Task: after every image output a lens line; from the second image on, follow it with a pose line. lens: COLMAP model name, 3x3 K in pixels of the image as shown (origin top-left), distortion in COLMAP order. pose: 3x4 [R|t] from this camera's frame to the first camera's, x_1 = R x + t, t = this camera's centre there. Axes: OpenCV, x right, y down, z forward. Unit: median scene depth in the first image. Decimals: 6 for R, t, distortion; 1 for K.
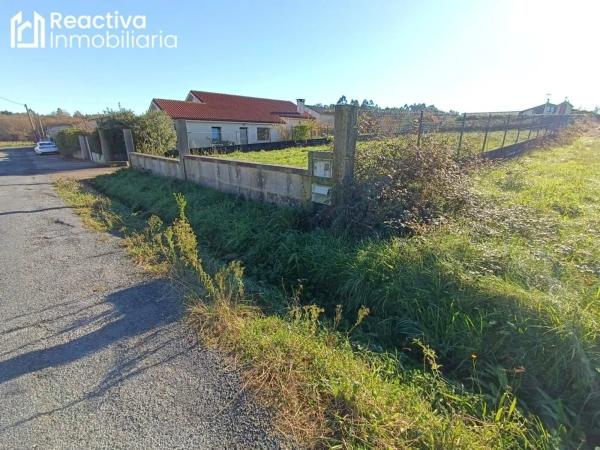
lens RADIAL K [[273.3, 0, 300.0], [0, 273.3, 225.0], [0, 0, 1]] dist [-0.034870, 0.038487]
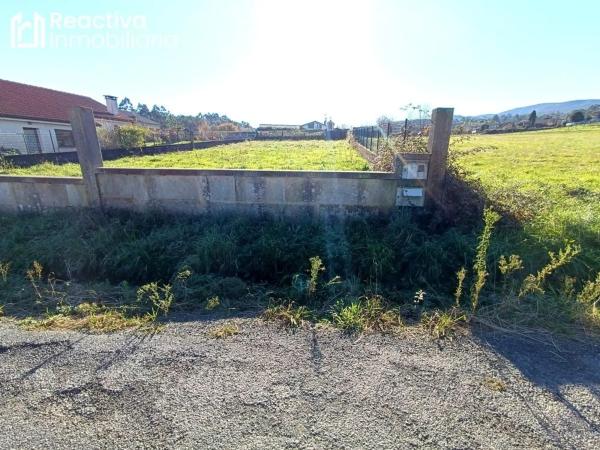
lens RADIAL K [[273.3, 0, 300.0], [0, 273.3, 225.0], [0, 0, 1]] dist [-0.034870, 0.038487]
pose [[0.771030, -0.176284, 0.611912, -0.200985], [0.193184, 0.980386, 0.039019, -0.030290], [-0.606789, 0.088127, 0.789962, 0.112897]]
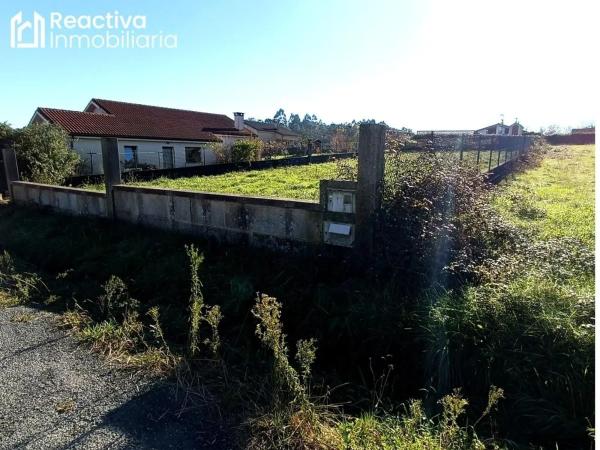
lens RADIAL K [[347.3, 0, 295.5], [0, 347.3, 224.8], [0, 0, 1]] dist [-0.026691, 0.033730]
pose [[0.982448, -0.038566, 0.182506, -0.052758], [0.060338, 0.991497, -0.115291, -0.007675], [-0.176508, 0.124280, 0.976422, 0.012835]]
